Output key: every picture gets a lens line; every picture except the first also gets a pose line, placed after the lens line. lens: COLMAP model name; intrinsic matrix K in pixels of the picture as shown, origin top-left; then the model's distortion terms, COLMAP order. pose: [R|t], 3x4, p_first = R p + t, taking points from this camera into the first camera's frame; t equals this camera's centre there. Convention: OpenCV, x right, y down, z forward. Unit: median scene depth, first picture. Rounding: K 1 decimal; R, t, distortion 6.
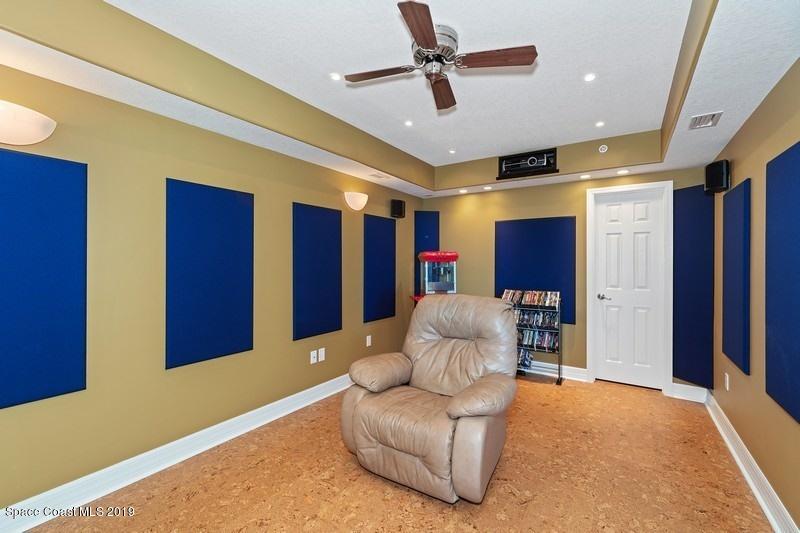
lens RADIAL K [[345.6, 0, 401.4], [0, 345.6, 262.5], [0, 0, 1]] dist [0.002031, 0.000572]
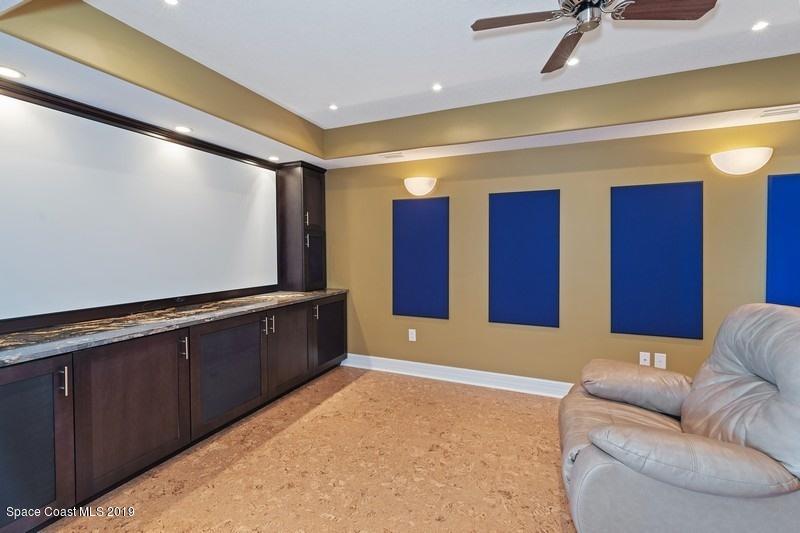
lens RADIAL K [[345.6, 0, 403.0], [0, 345.6, 262.5], [0, 0, 1]] dist [0.002031, 0.000572]
pose [[0.189735, 0.029156, -0.981402, 0.590745], [-0.004705, 0.999575, 0.028786, 0.008601], [0.981824, -0.000844, 0.189791, 0.292540]]
